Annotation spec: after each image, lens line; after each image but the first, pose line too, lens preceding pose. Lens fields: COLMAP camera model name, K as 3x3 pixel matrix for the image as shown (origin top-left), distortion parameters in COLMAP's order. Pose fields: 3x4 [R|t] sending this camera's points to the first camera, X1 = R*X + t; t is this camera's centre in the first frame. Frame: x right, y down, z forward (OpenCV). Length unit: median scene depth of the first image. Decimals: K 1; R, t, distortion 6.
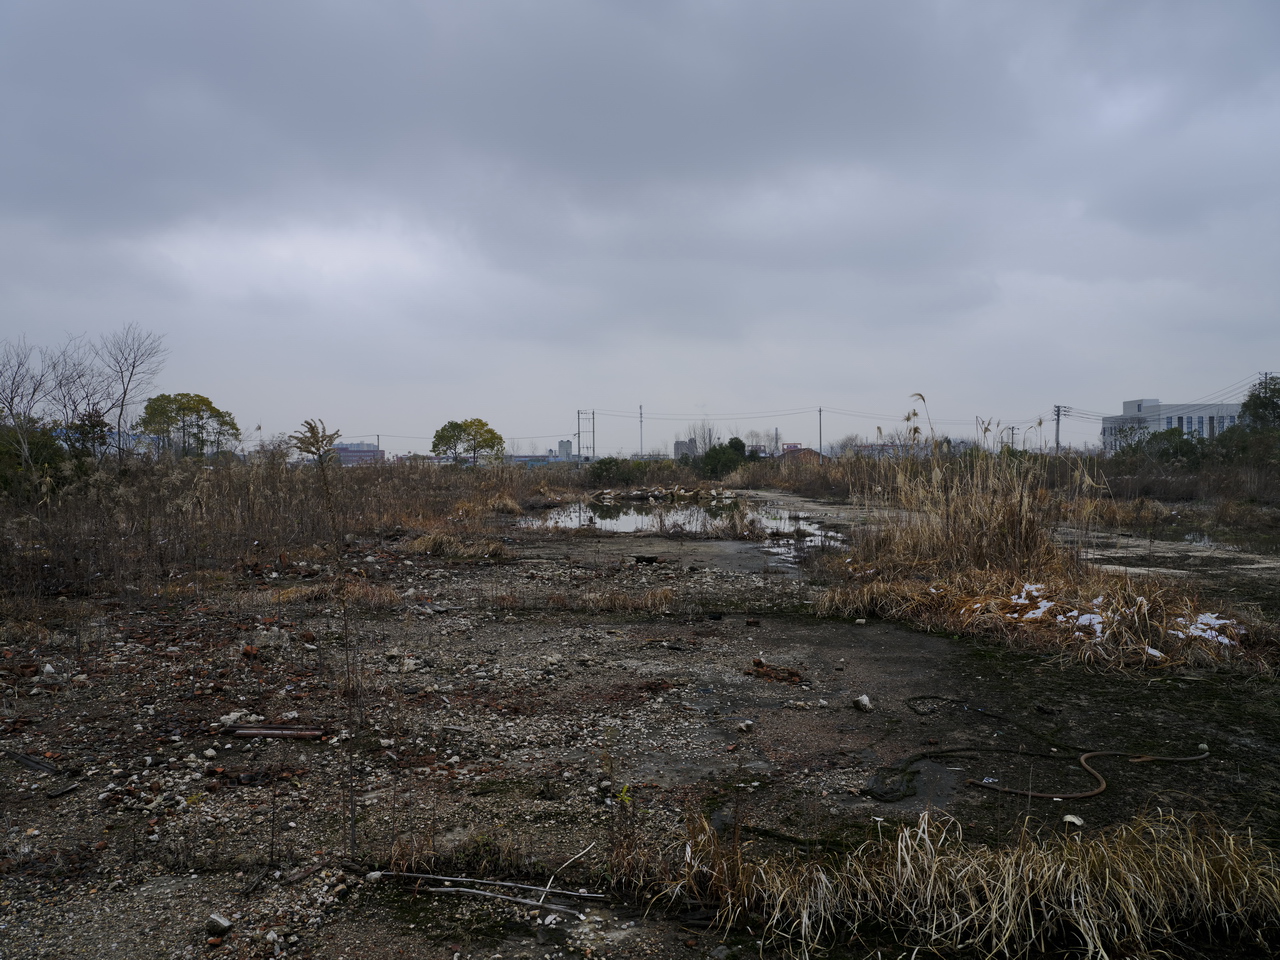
lens RADIAL K [[934.7, 0, 647.6], [0, 934.7, 491.3], [0, 0, 1]] dist [-0.002283, 0.003378]
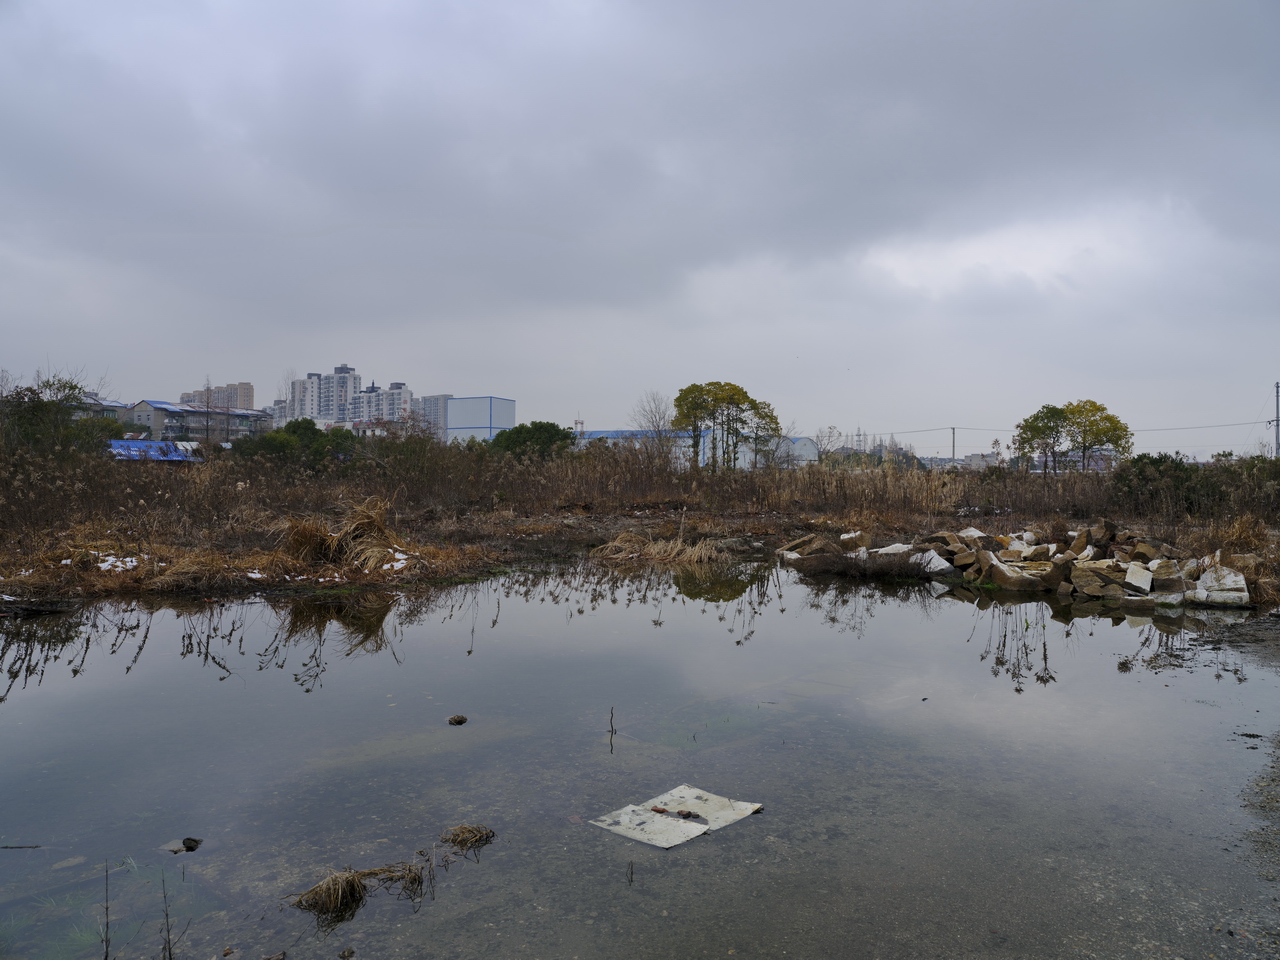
lens RADIAL K [[934.7, 0, 650.2], [0, 934.7, 479.0], [0, 0, 1]] dist [-0.002283, 0.003378]
pose [[0.725373, 0.018276, -0.688114, 0.052340], [-0.032182, 0.999455, -0.007378, -0.005986], [0.687604, 0.027497, 0.725565, 0.293112]]
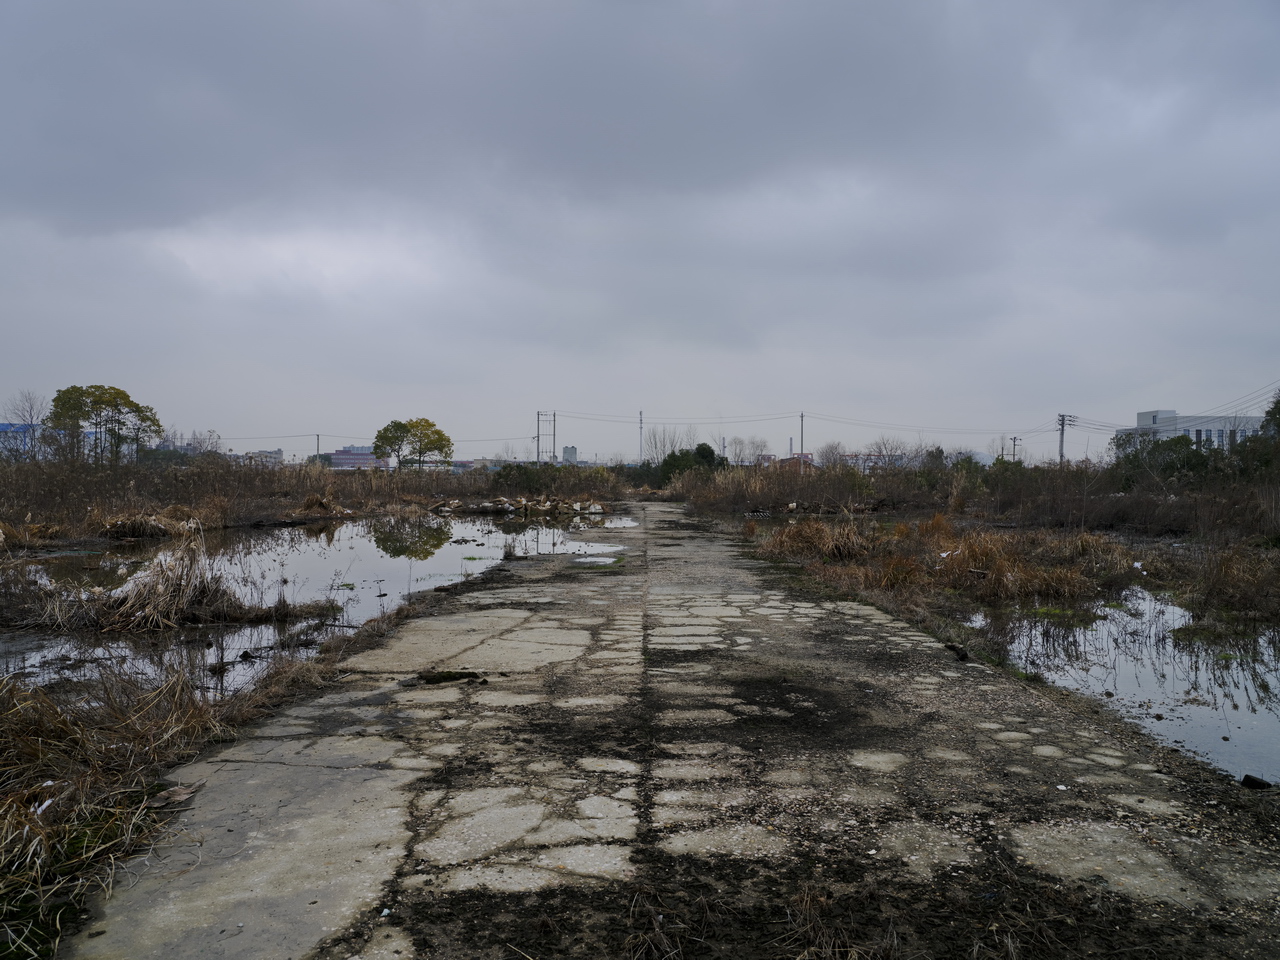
lens RADIAL K [[934.7, 0, 642.4], [0, 934.7, 471.4], [0, 0, 1]] dist [-0.002283, 0.003378]
pose [[0.999606, 0.016549, -0.022676, 0.054609], [-0.017213, 0.999419, -0.029417, -0.002269], [0.022176, 0.029796, 0.999310, 0.084783]]
